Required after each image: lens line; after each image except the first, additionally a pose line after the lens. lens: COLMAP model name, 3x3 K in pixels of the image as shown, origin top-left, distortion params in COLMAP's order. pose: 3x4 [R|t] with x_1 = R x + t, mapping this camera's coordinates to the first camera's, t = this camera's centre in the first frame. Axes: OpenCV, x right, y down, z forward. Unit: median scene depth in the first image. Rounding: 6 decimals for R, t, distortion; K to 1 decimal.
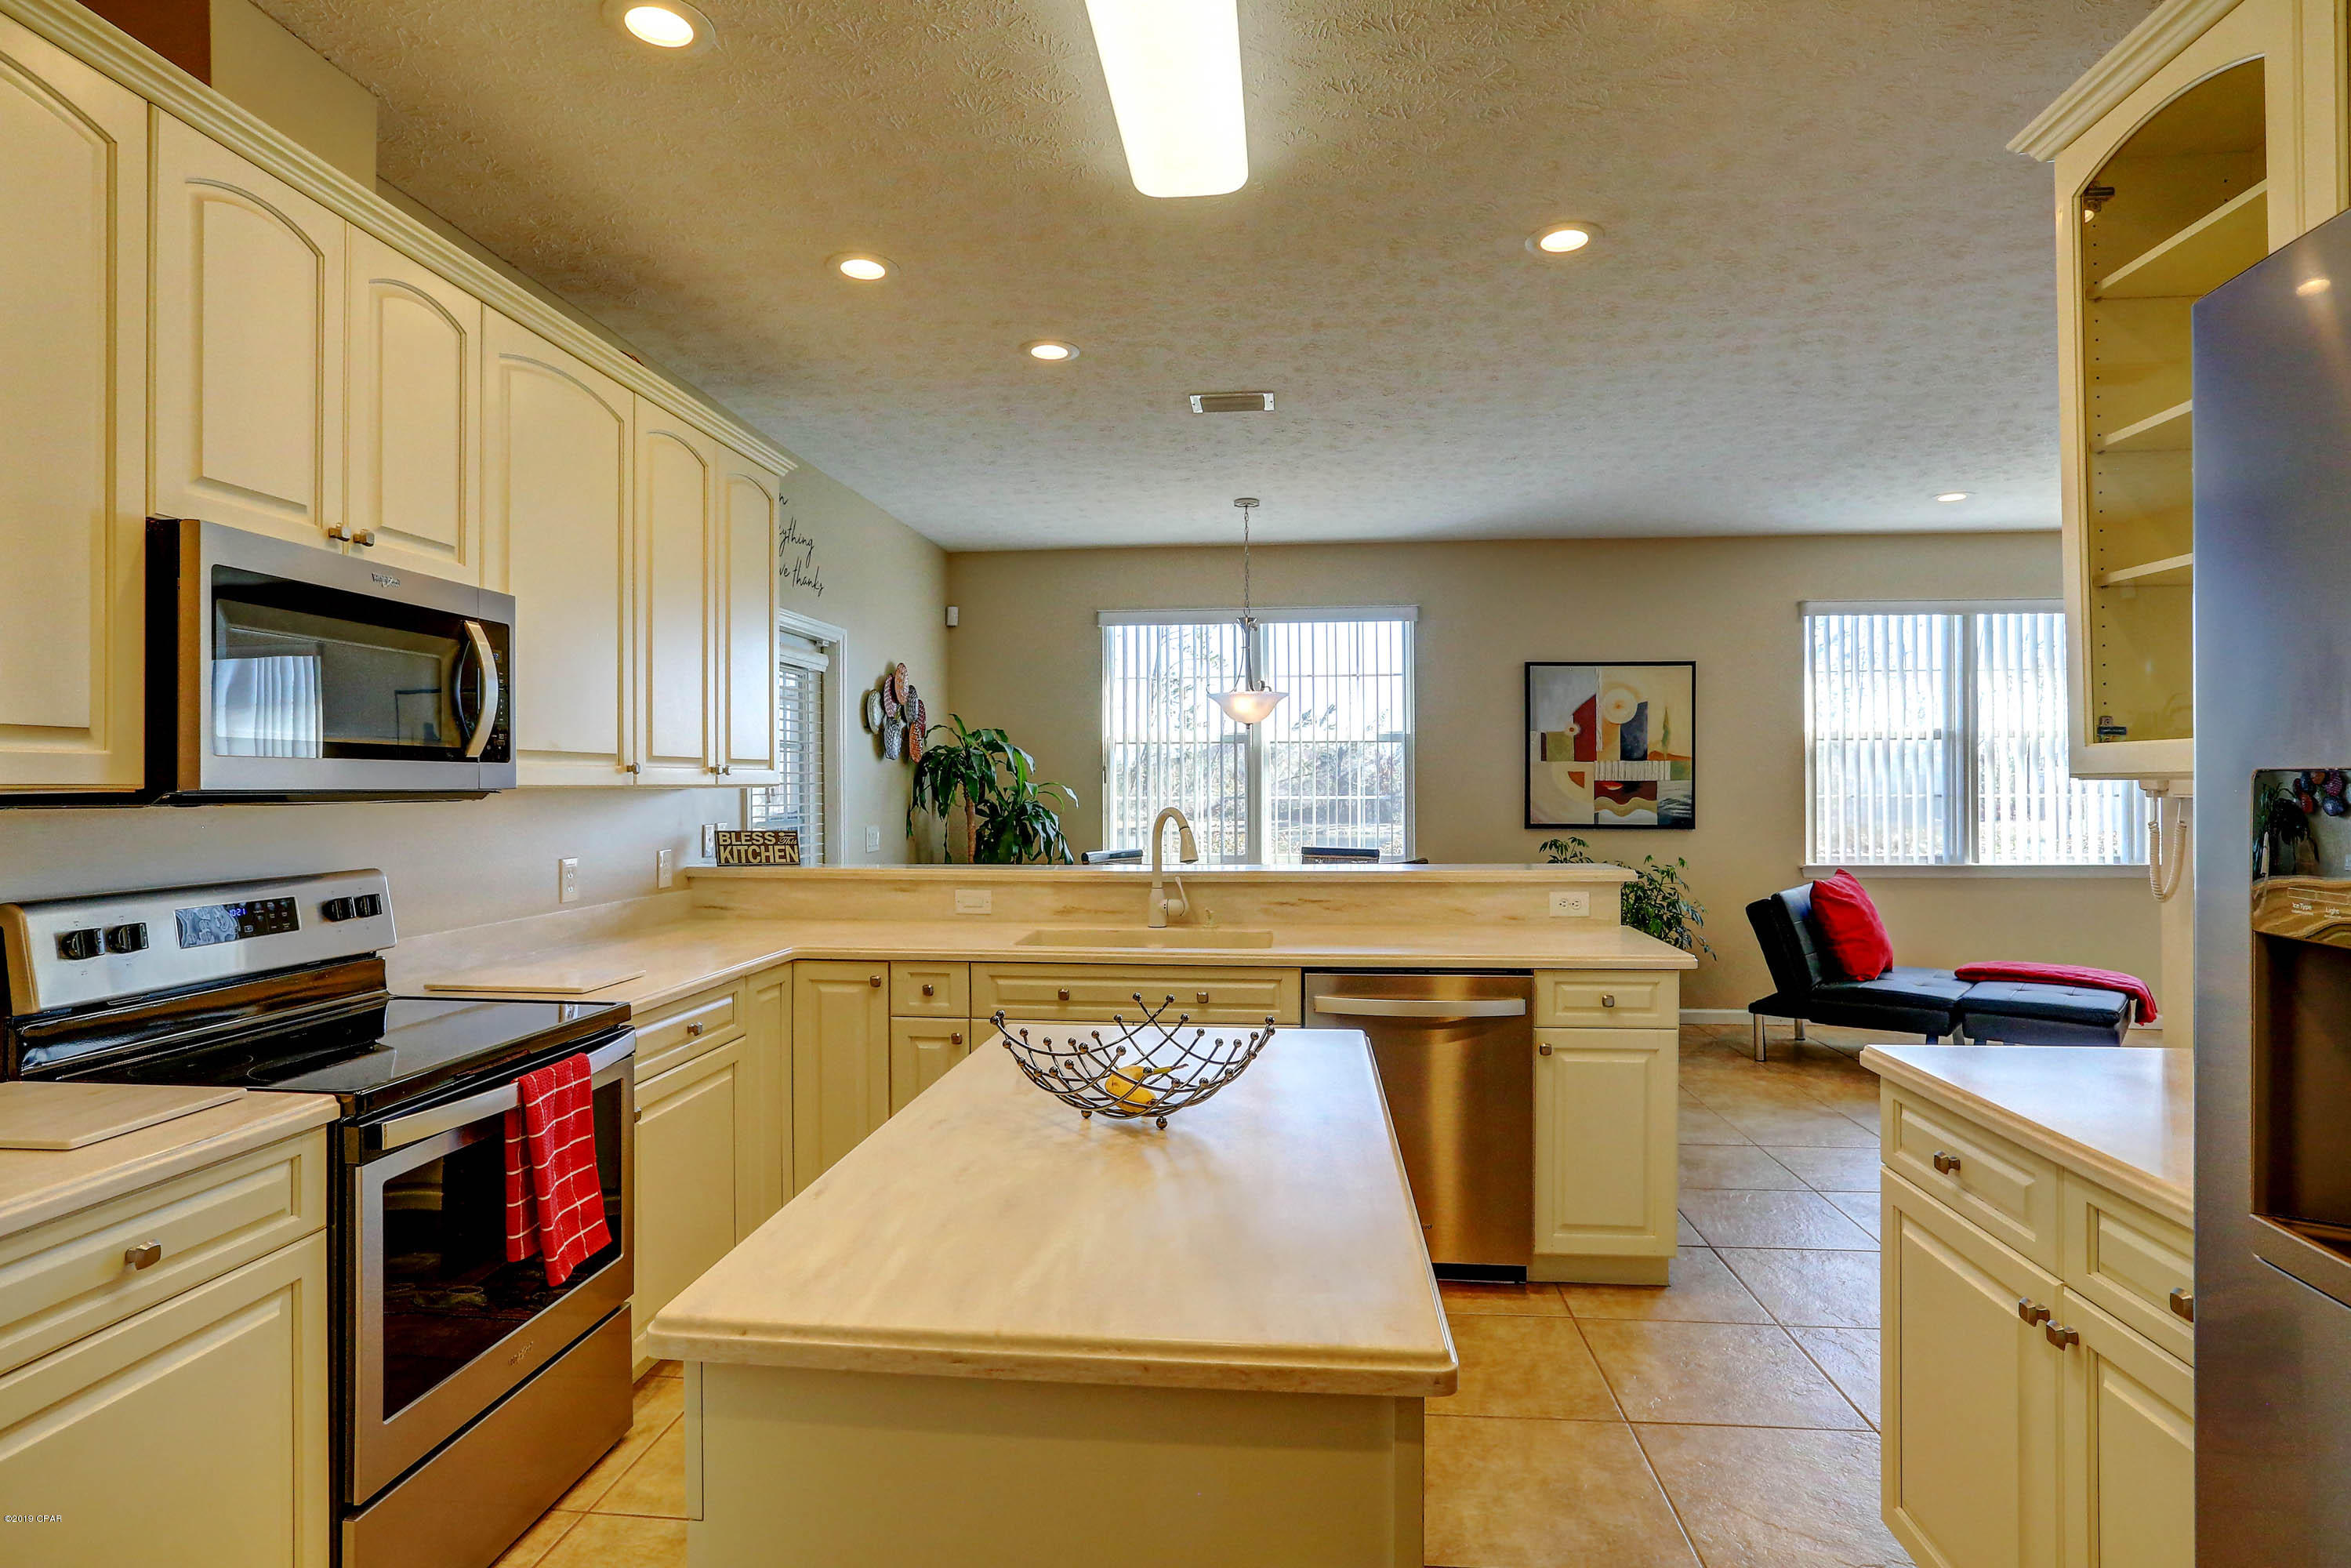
lens RADIAL K [[1211.8, 0, 1169.3], [0, 1211.8, 774.4], [0, 0, 1]] dist [-0.057898, 0.035250]
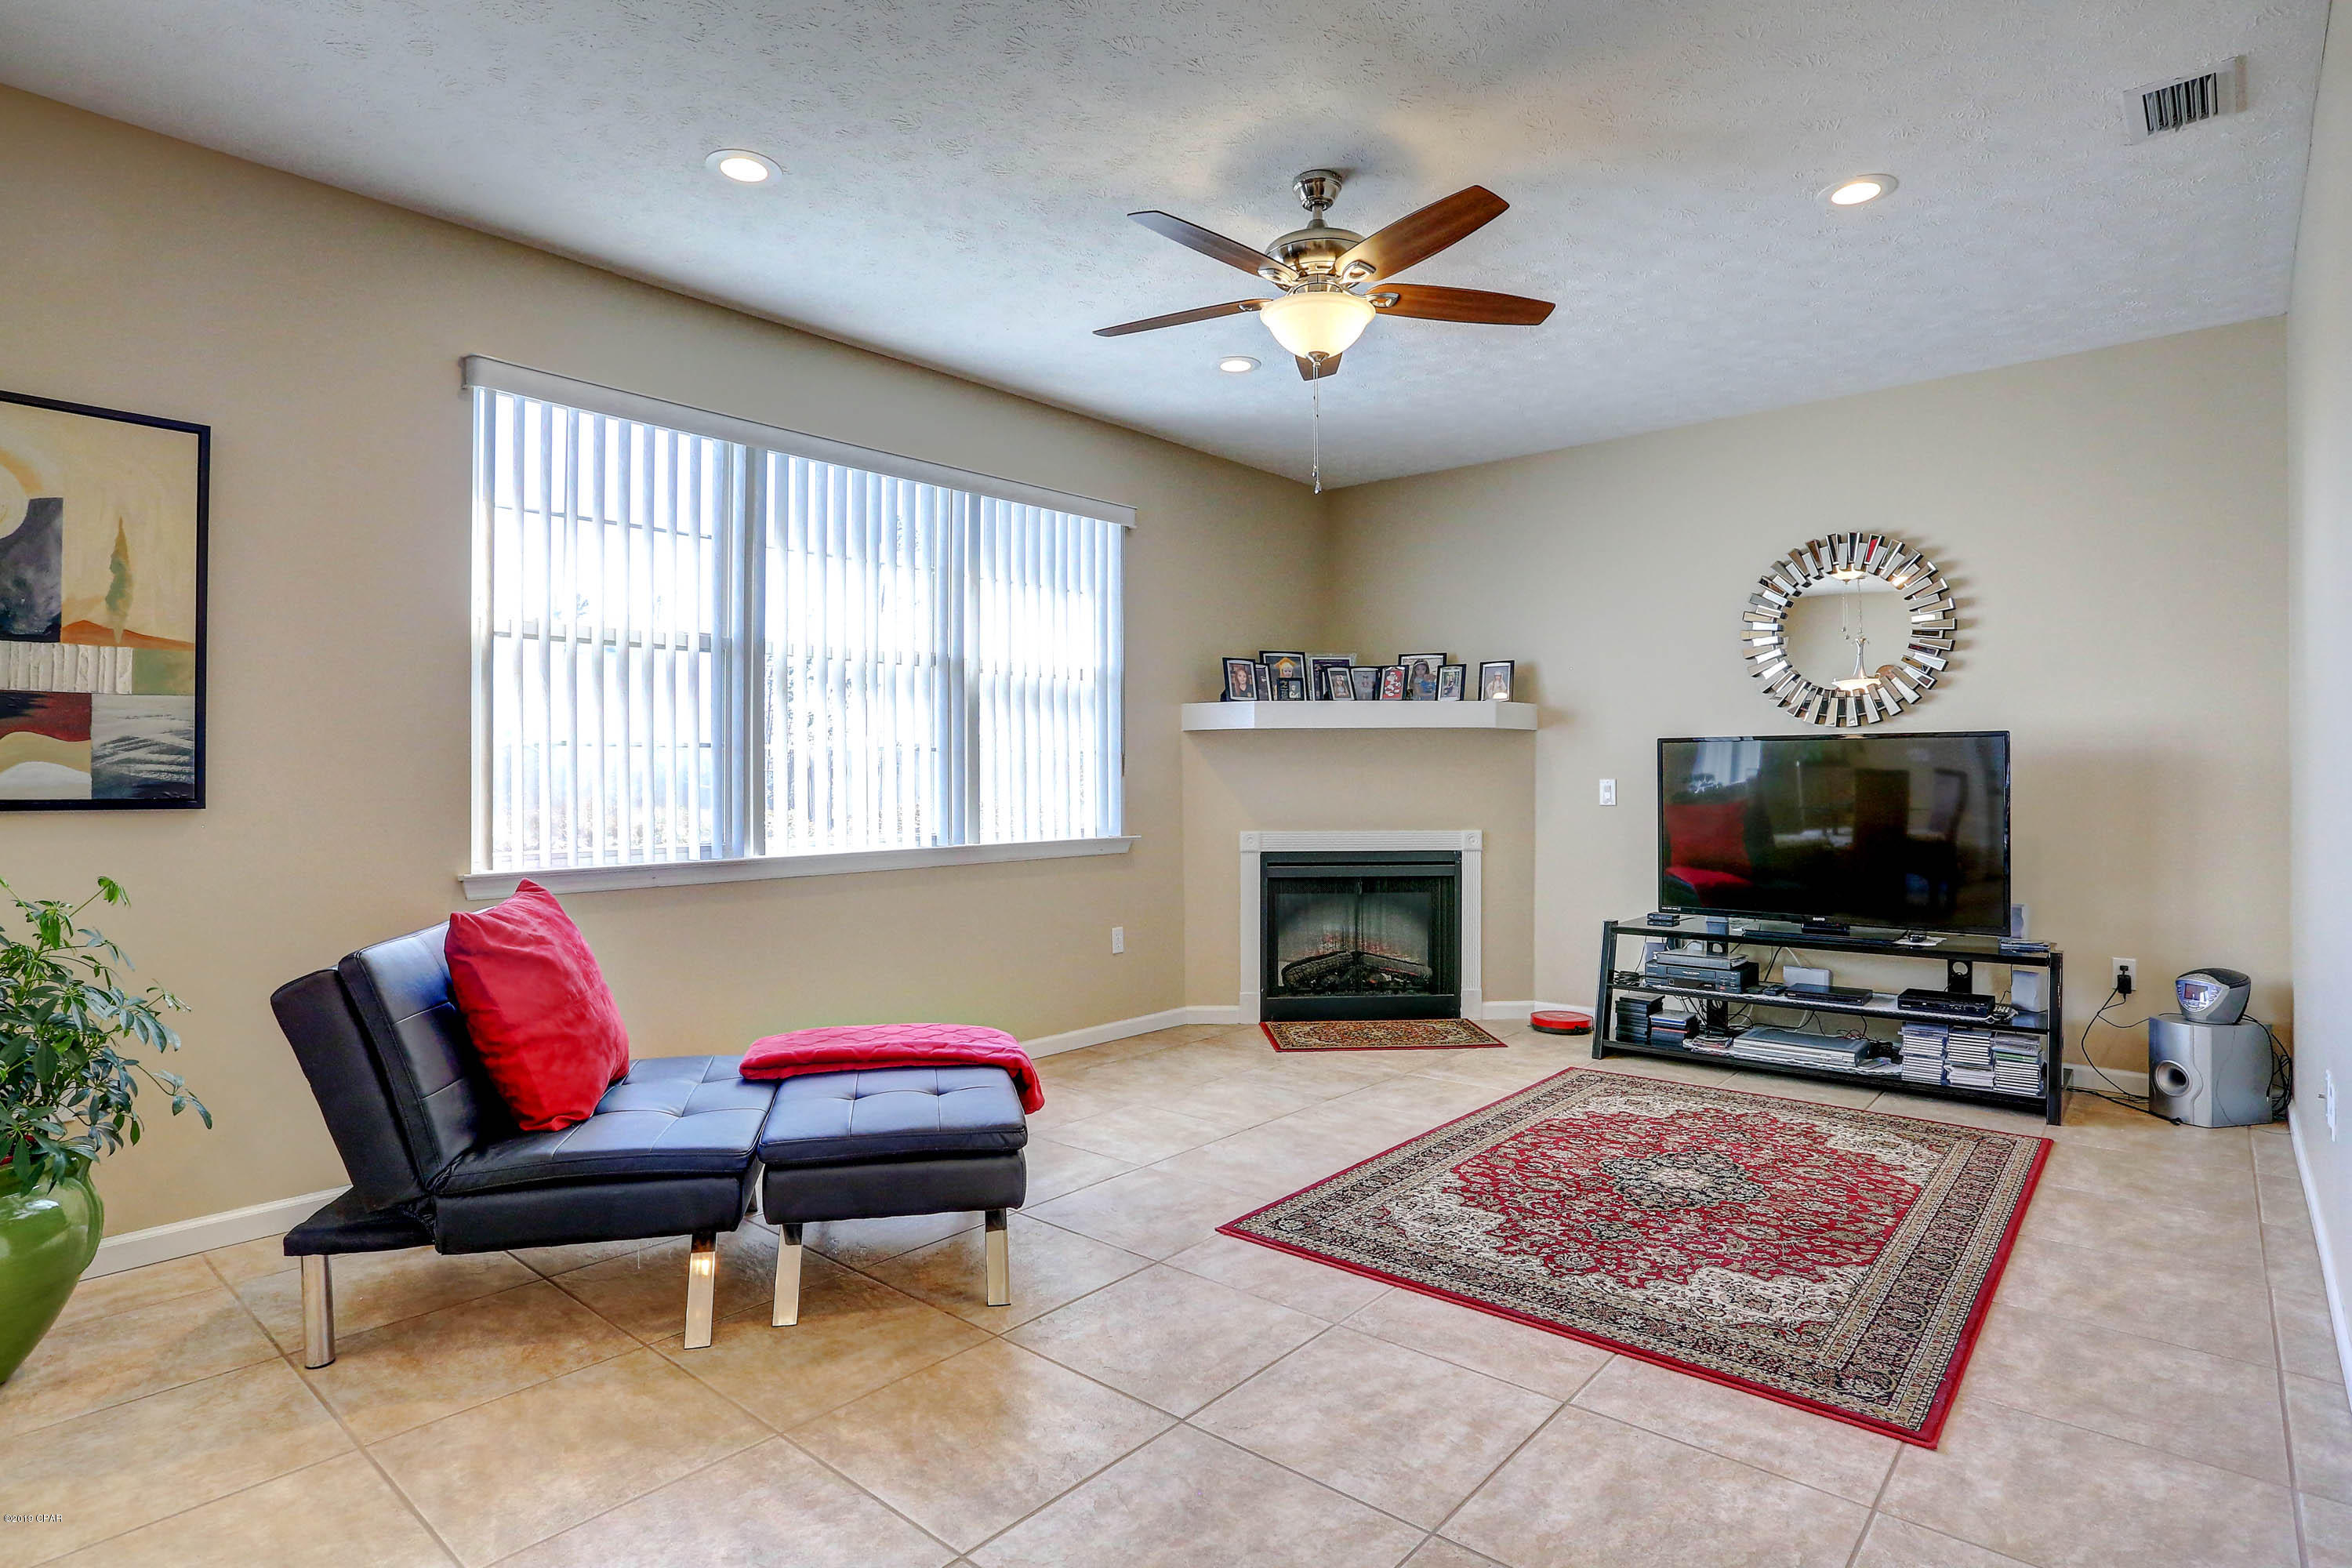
lens RADIAL K [[1212.3, 0, 1169.8], [0, 1212.3, 774.4], [0, 0, 1]] dist [-0.057898, 0.035250]
pose [[0.578621, 0.003287, 0.815590, 0.293386], [-0.006189, 0.999981, 0.000361, 0.031486], [-0.815573, -0.005257, 0.578630, 0.467969]]
